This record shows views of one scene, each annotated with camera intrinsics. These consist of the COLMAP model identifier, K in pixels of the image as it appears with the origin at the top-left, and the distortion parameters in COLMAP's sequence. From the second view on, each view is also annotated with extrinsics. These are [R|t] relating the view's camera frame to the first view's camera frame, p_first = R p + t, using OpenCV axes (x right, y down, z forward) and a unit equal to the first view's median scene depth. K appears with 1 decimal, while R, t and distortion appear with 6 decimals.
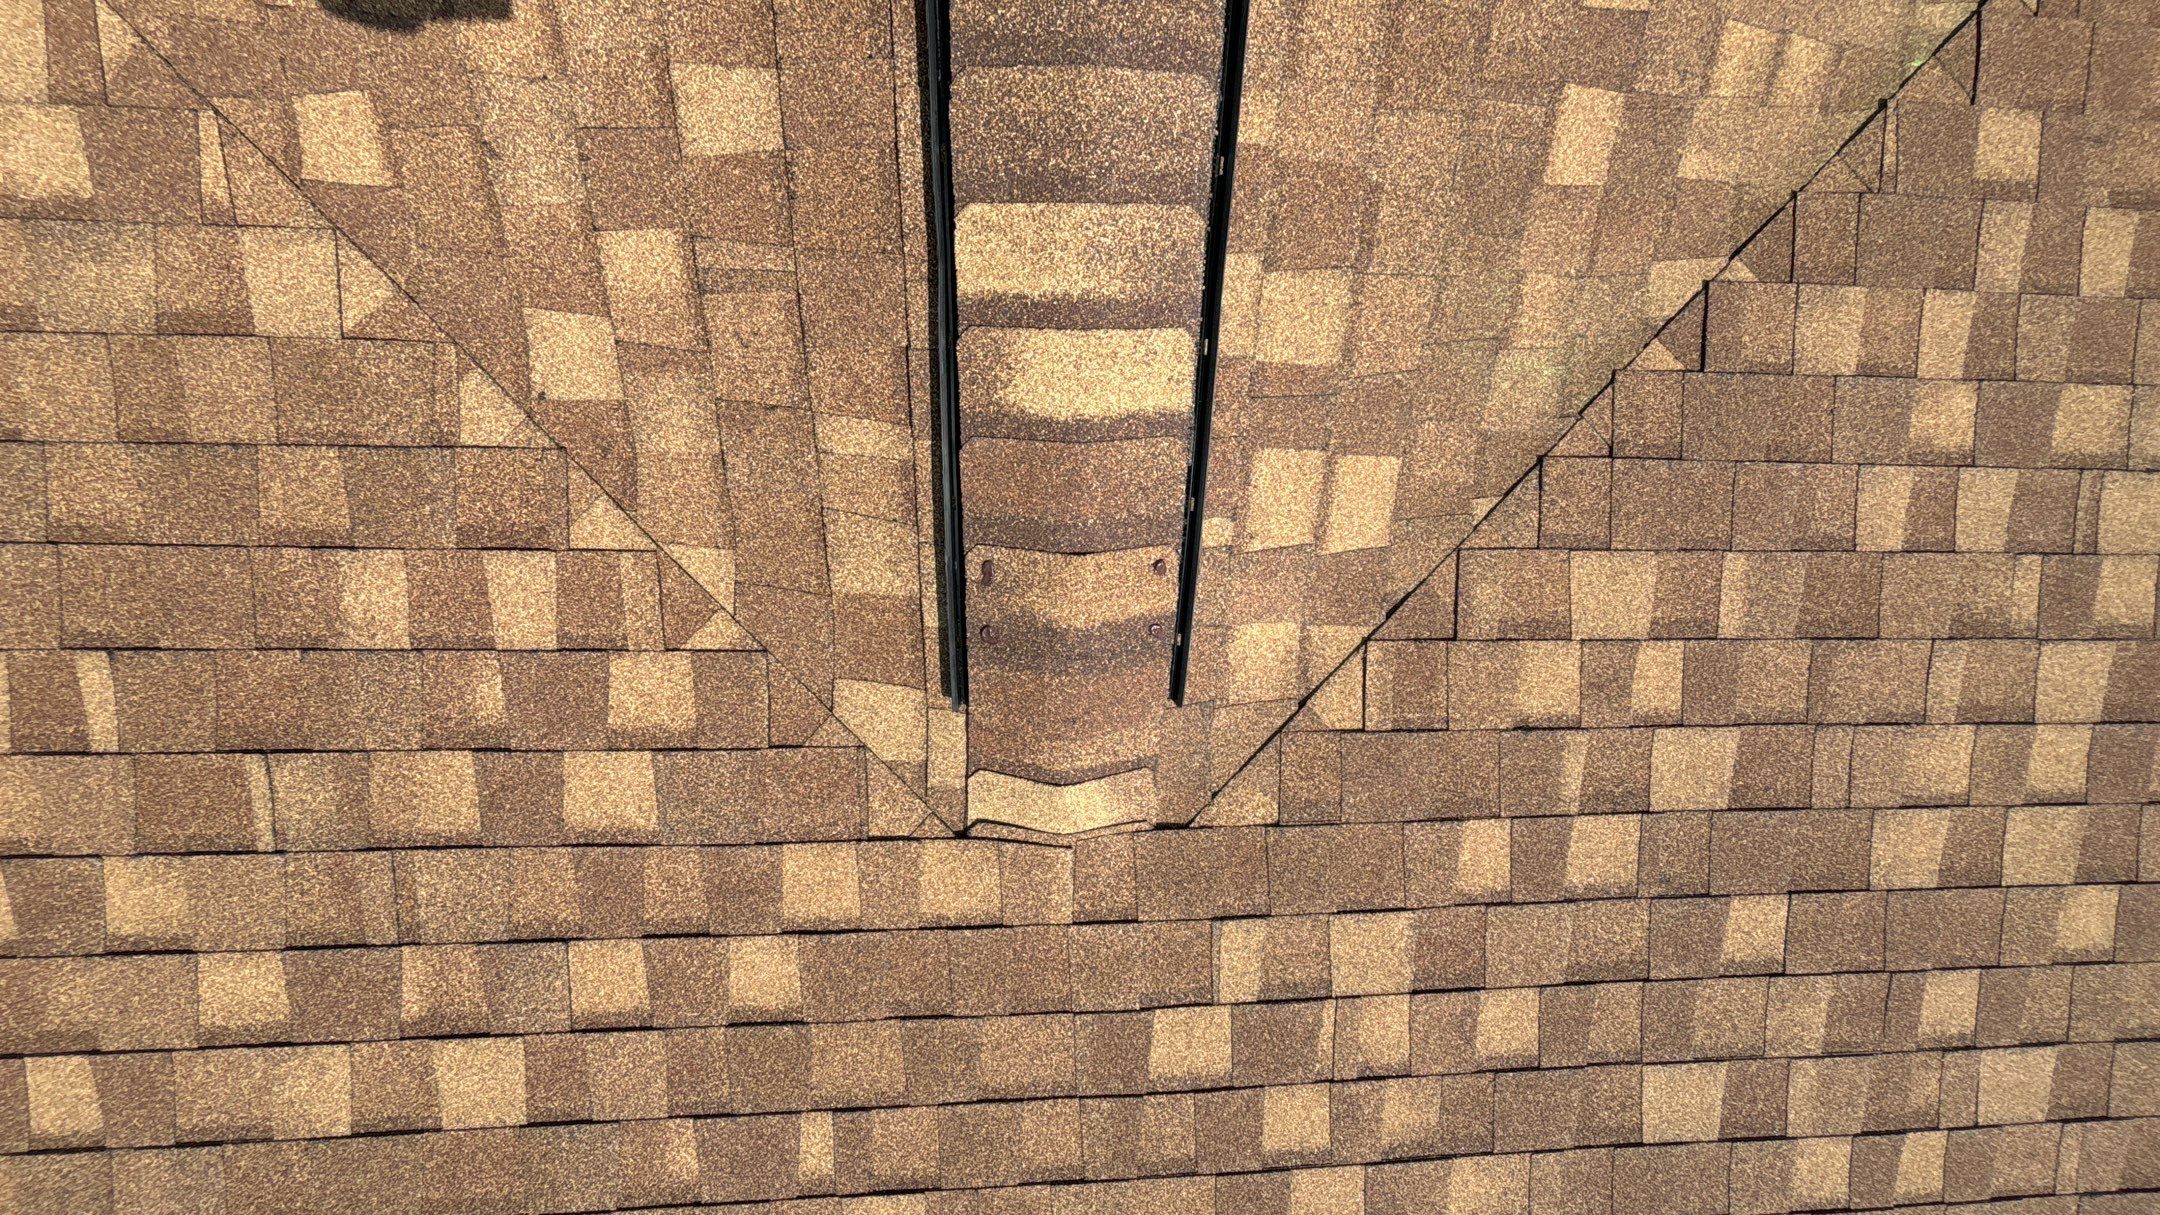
lens RADIAL K [[872.5, 0, 1080.4], [0, 872.5, 604.9], [0, 0, 1]] dist [-0.000178, 0.000581]
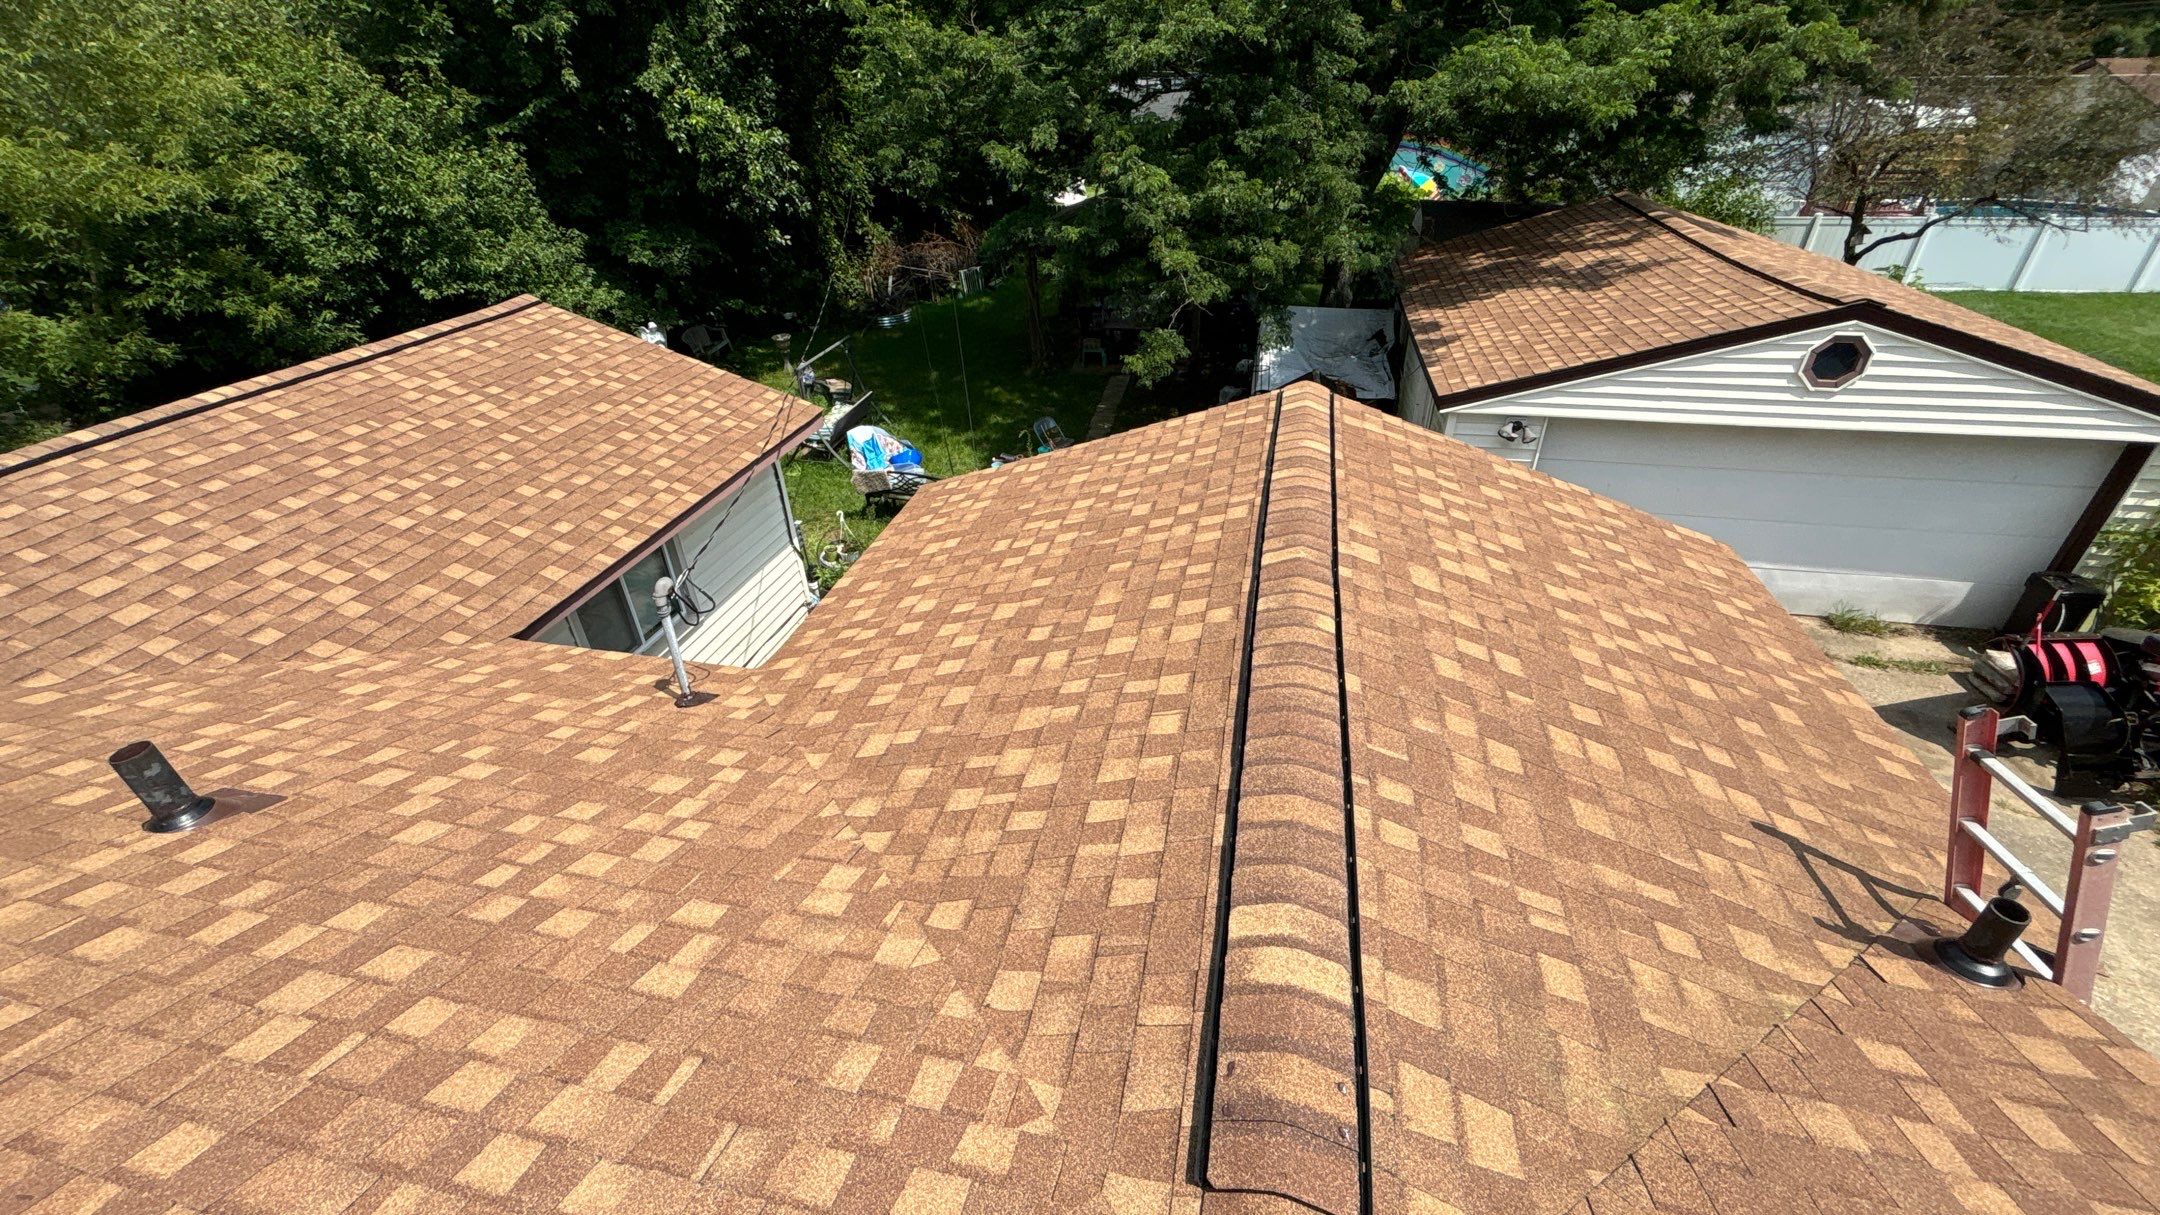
lens RADIAL K [[872.5, 0, 1089.2], [0, 872.5, 607.5], [0, 0, 1]] dist [-0.000178, 0.000581]
pose [[0.977359, -0.000489, -0.211585, -0.020181], [-0.209202, 0.147453, -0.966691, 1.465193], [0.031671, 0.989069, 0.144013, -0.095032]]
